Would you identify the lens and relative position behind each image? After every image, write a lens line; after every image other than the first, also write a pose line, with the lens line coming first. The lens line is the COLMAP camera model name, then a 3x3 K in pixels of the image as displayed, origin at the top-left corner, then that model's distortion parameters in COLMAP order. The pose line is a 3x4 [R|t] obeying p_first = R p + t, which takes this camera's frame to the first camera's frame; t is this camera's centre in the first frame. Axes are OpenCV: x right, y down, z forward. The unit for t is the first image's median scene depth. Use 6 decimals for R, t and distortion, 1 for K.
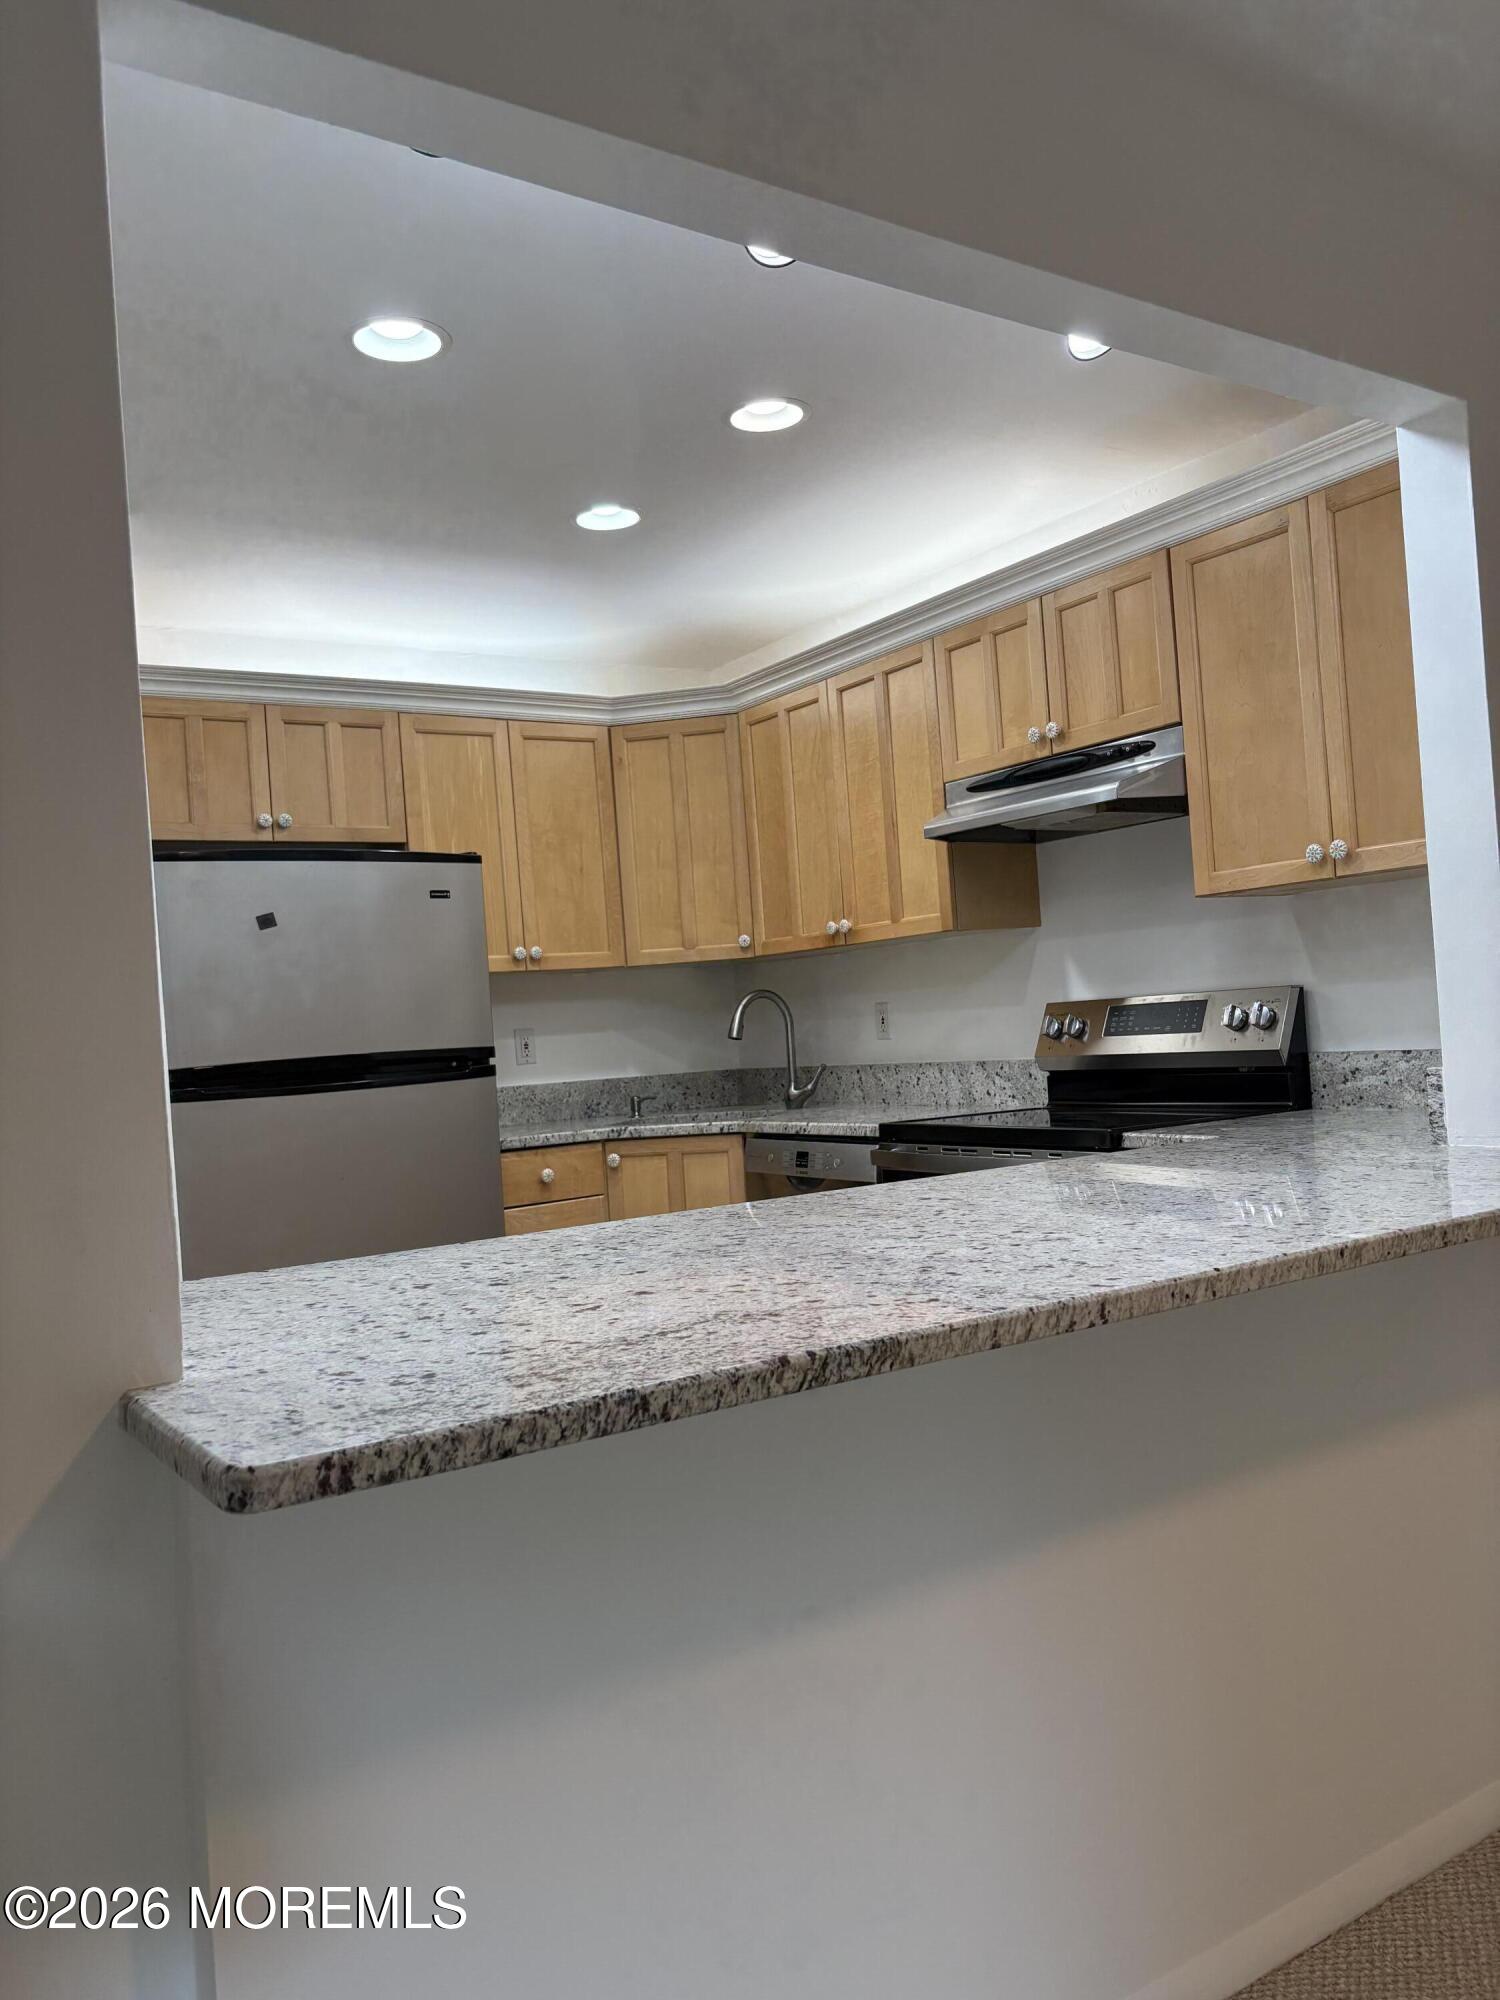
lens RADIAL K [[1508.0, 0, 749.6], [0, 1508.0, 1023.6], [0, 0, 1]] dist [0.069447, -0.083564]
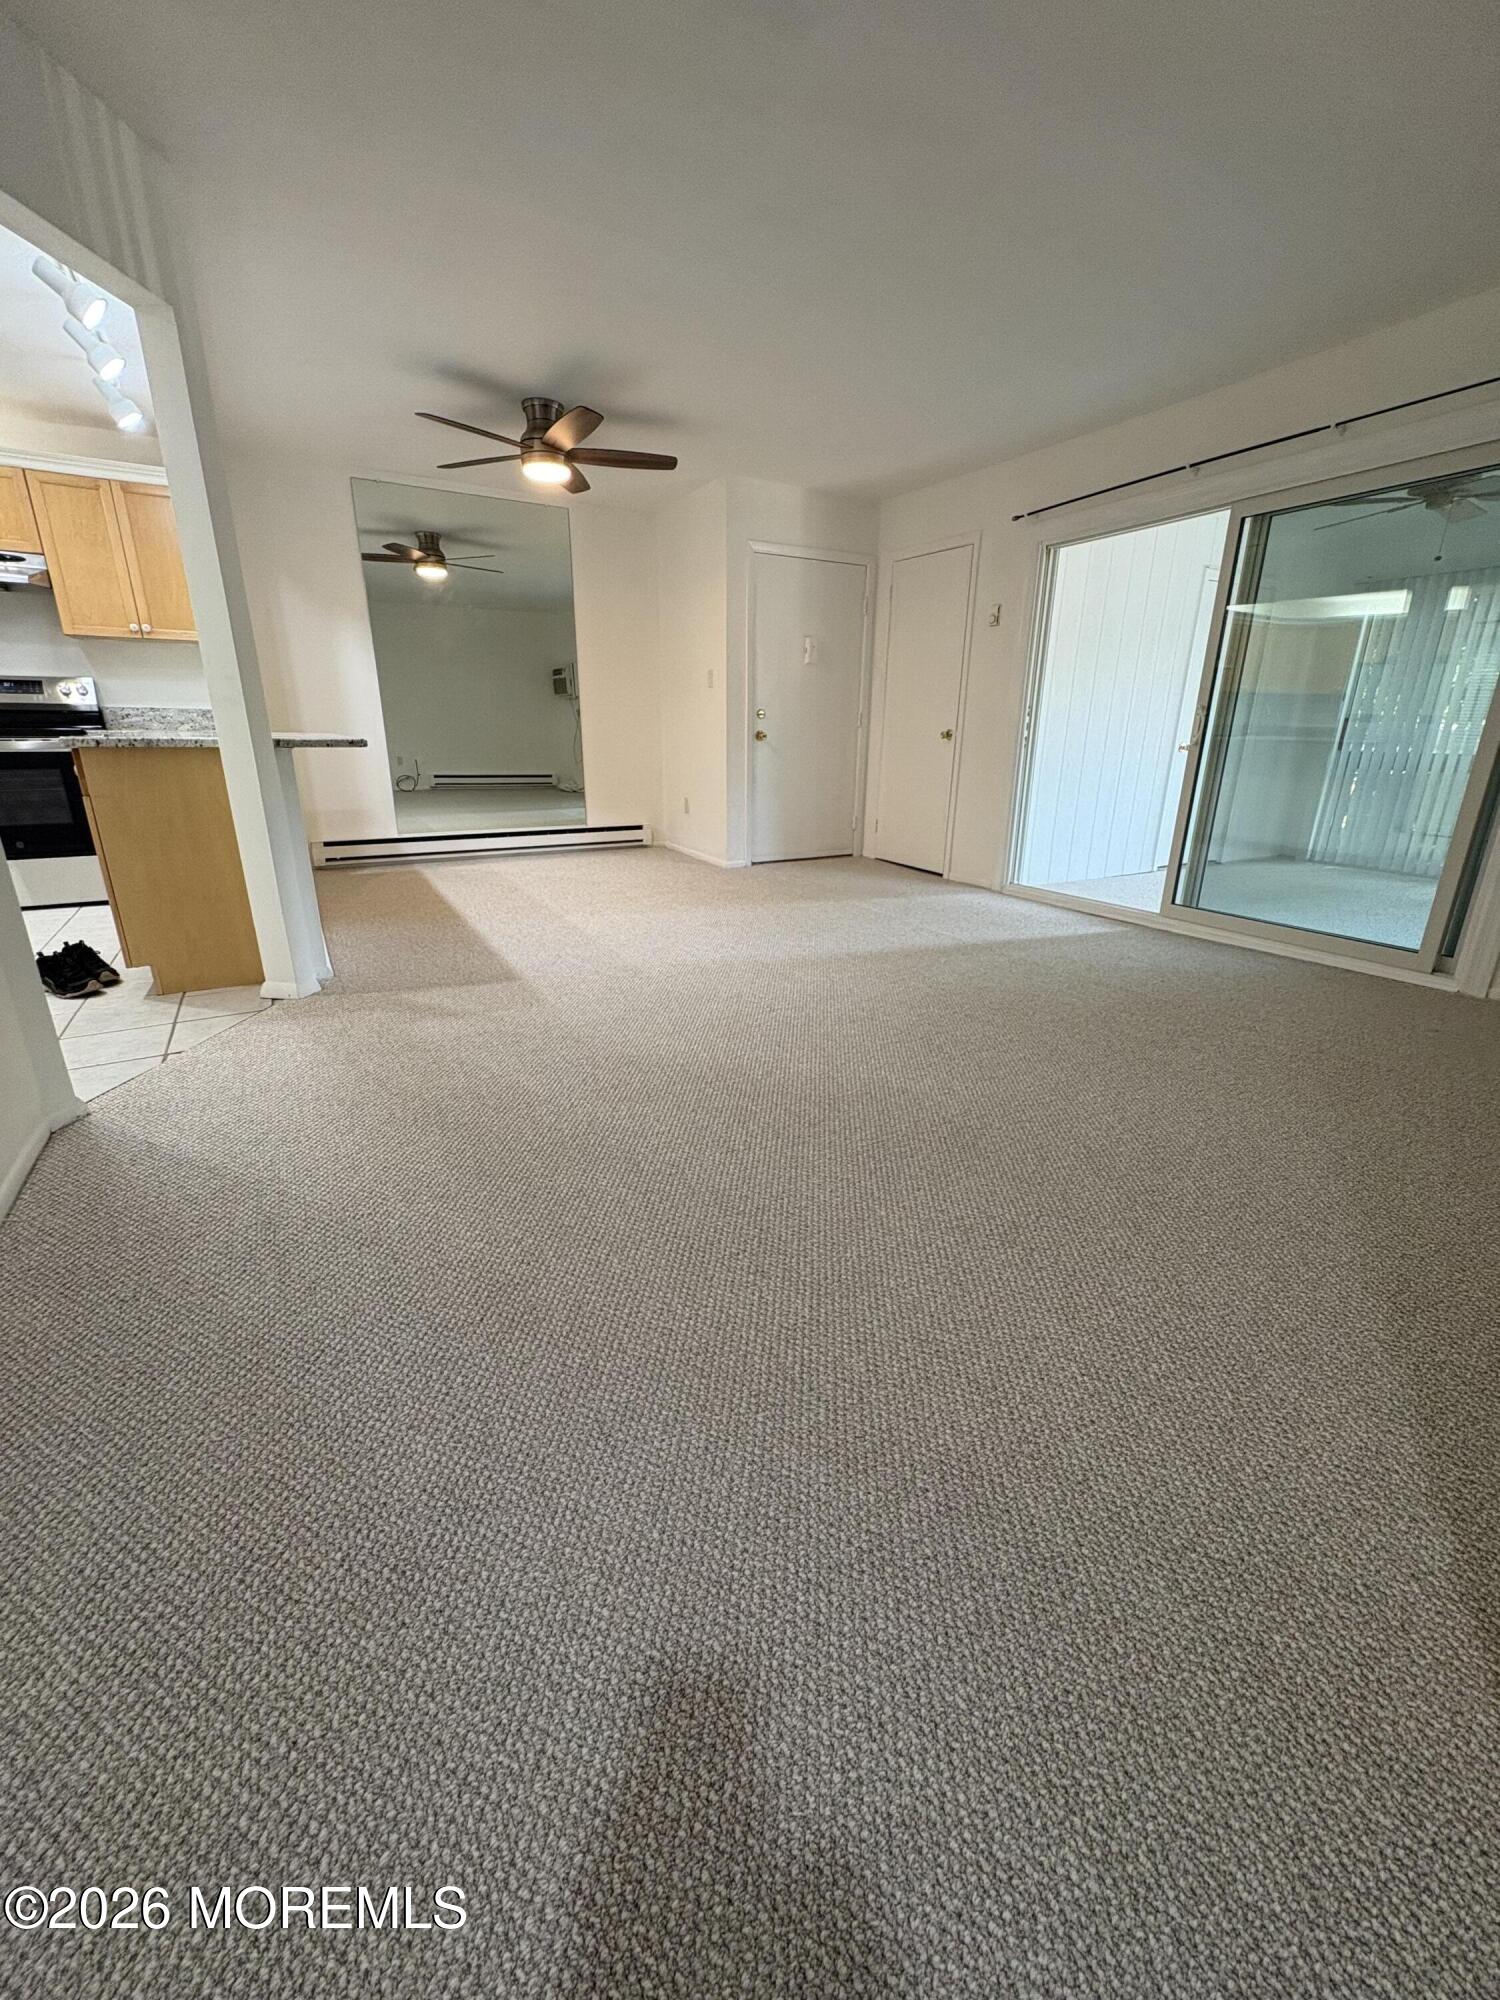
lens RADIAL K [[795.6, 0, 732.6], [0, 795.6, 1004.8], [0, 0, 1]] dist [0.001534, -0.000328]
pose [[0.087888, -0.262050, 0.961044, -0.864628], [-0.018262, 0.964191, 0.264578, 0.114549], [-0.995963, -0.040804, 0.079955, -0.177810]]
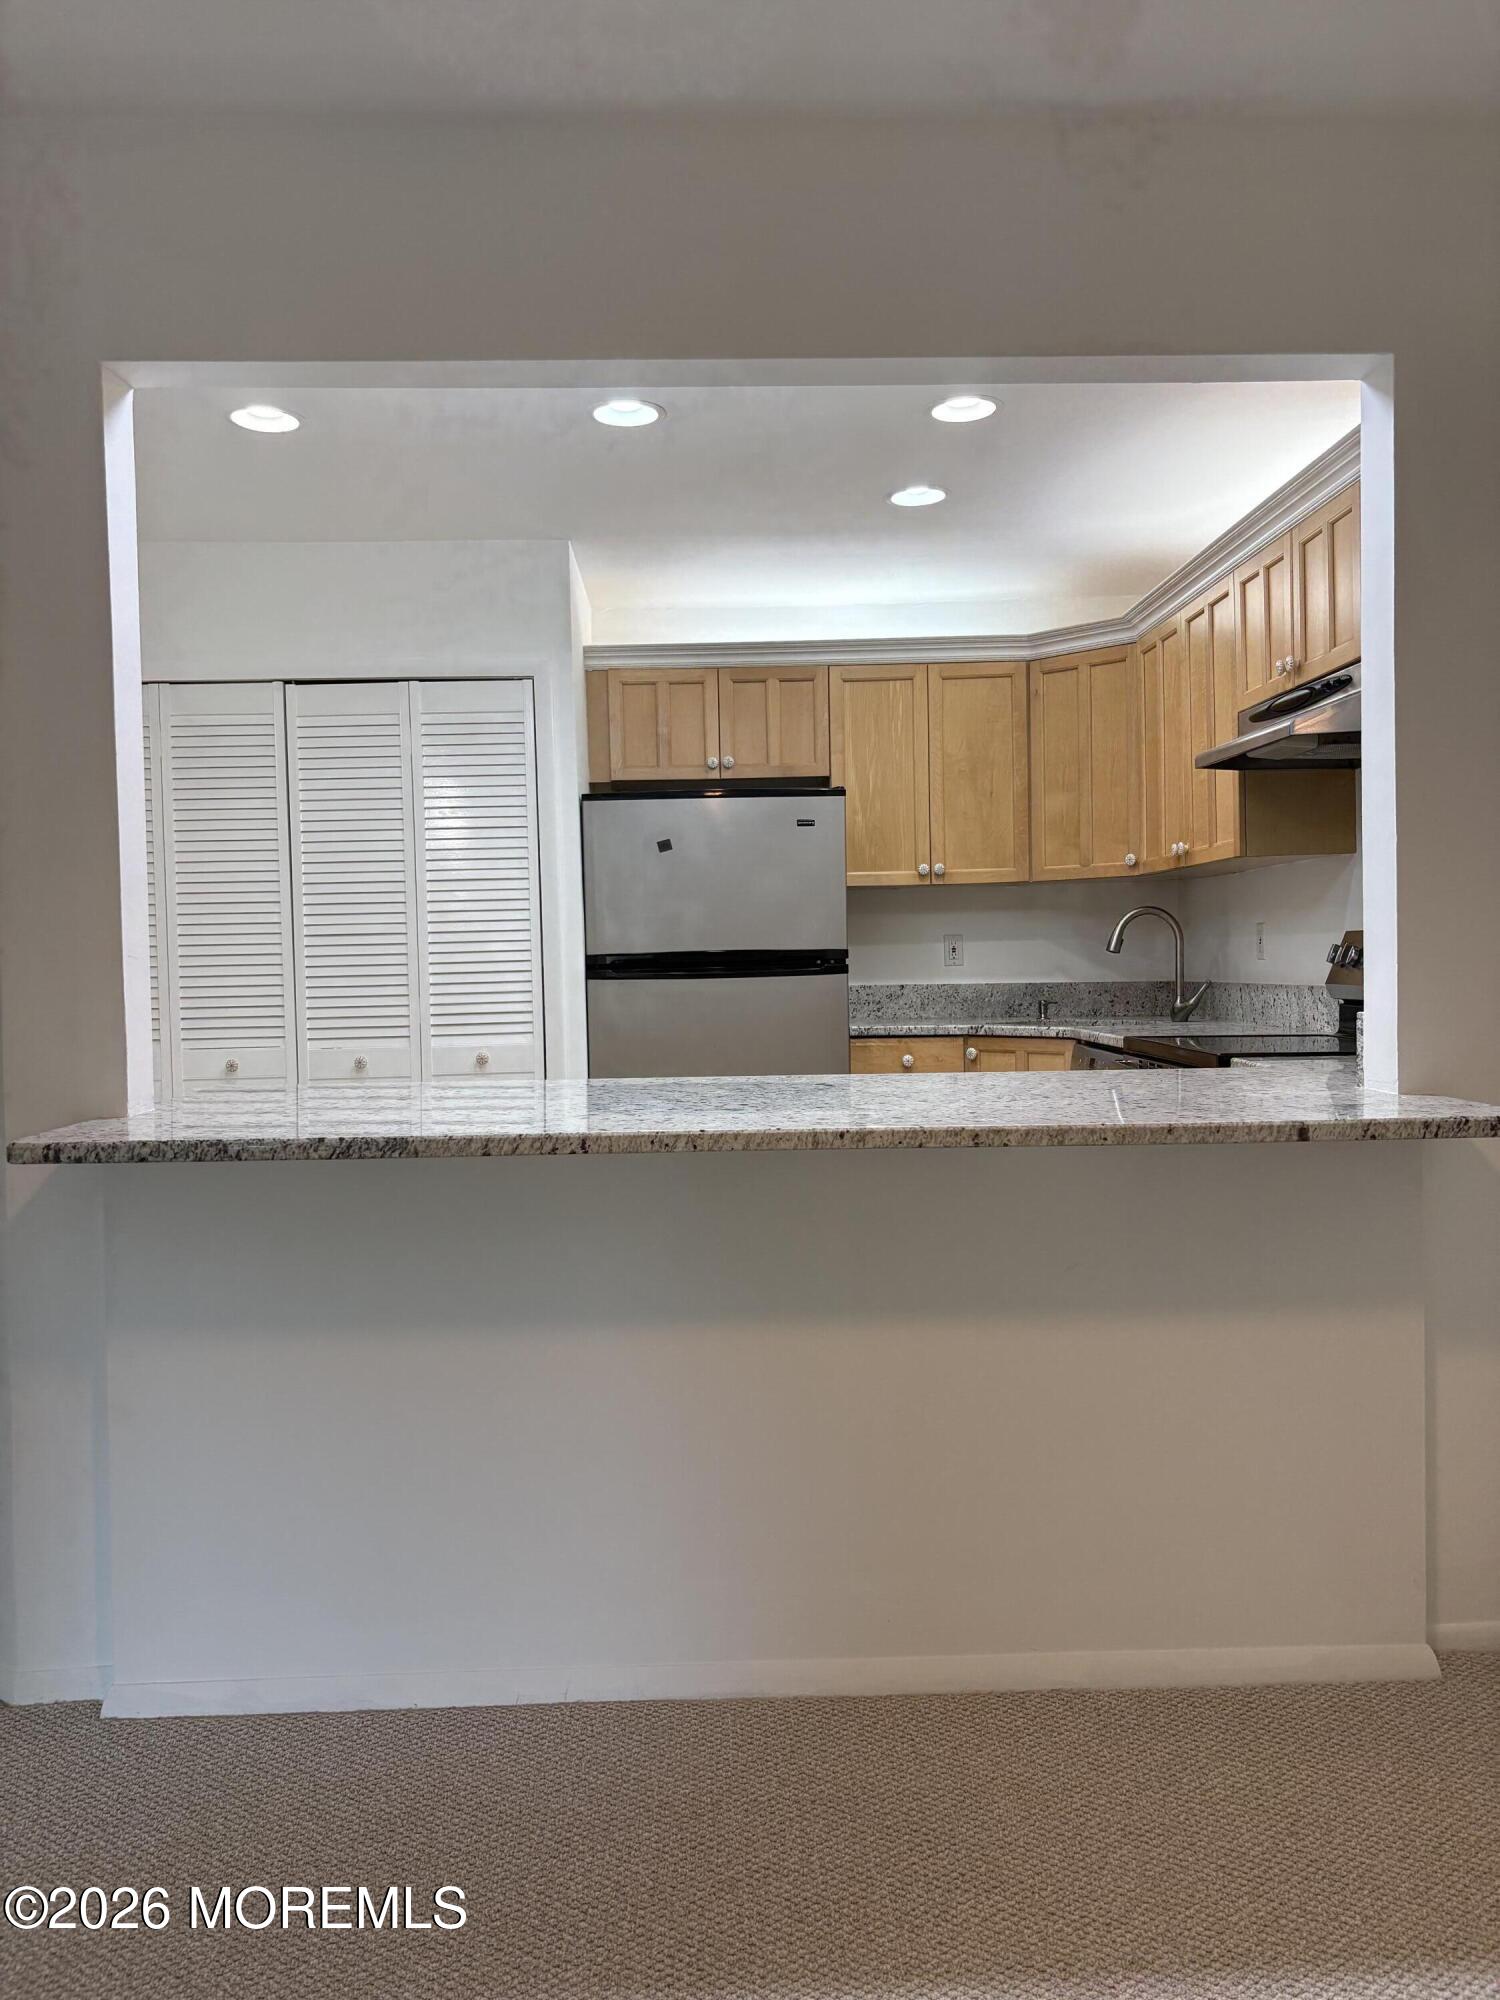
lens RADIAL K [[1508.0, 0, 745.3], [0, 1508.0, 1013.7], [0, 0, 1]] dist [0.069447, -0.083564]
pose [[0.844180, 0.068937, -0.531610, 0.416826], [-0.034662, 0.996641, 0.074197, -0.020401], [0.534939, -0.044209, 0.843733, -0.060644]]
